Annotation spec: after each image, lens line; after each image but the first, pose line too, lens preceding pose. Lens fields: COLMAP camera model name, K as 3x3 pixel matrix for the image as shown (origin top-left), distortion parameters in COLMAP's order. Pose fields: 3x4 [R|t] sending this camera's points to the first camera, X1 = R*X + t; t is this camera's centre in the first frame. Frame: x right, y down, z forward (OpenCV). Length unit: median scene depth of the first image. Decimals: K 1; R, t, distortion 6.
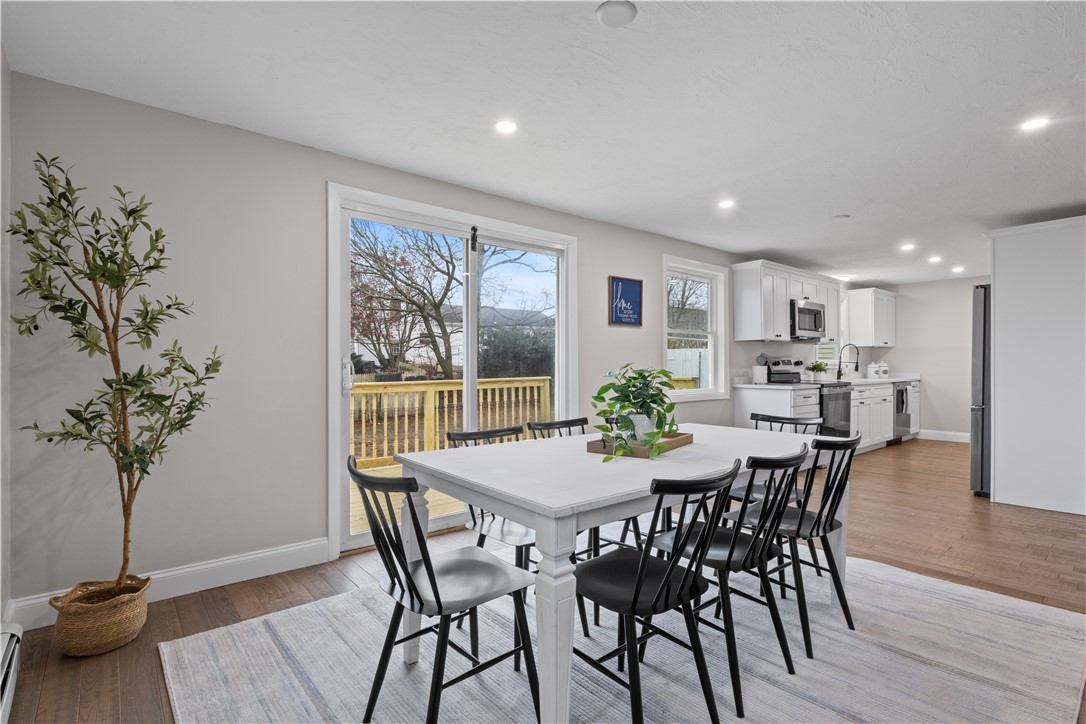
lens RADIAL K [[557.4, 0, 543.0], [0, 557.4, 362.0], [0, 0, 1]] dist [-0.000702, -0.000130]
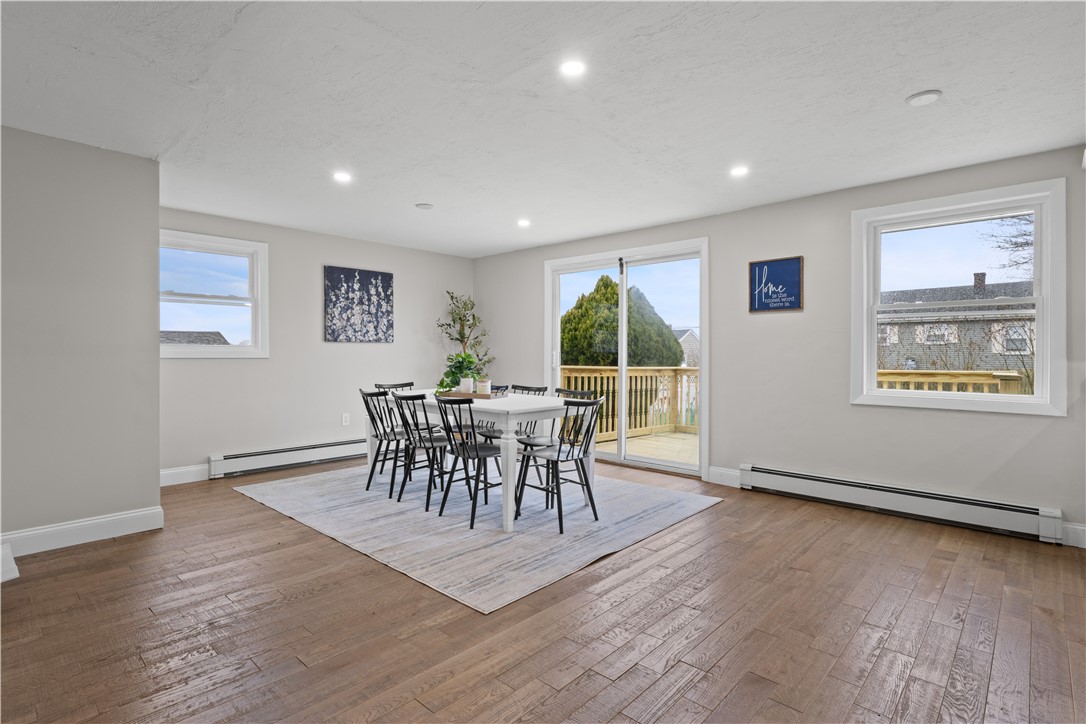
lens RADIAL K [[533.7, 0, 543.6], [0, 533.7, 353.9], [0, 0, 1]] dist [0.000073, 0.000357]
pose [[0.125821, 0.001471, -0.992052, 1.002584], [0.005504, 0.999982, 0.002181, 0.002303], [0.992038, -0.005734, 0.125811, 0.516470]]
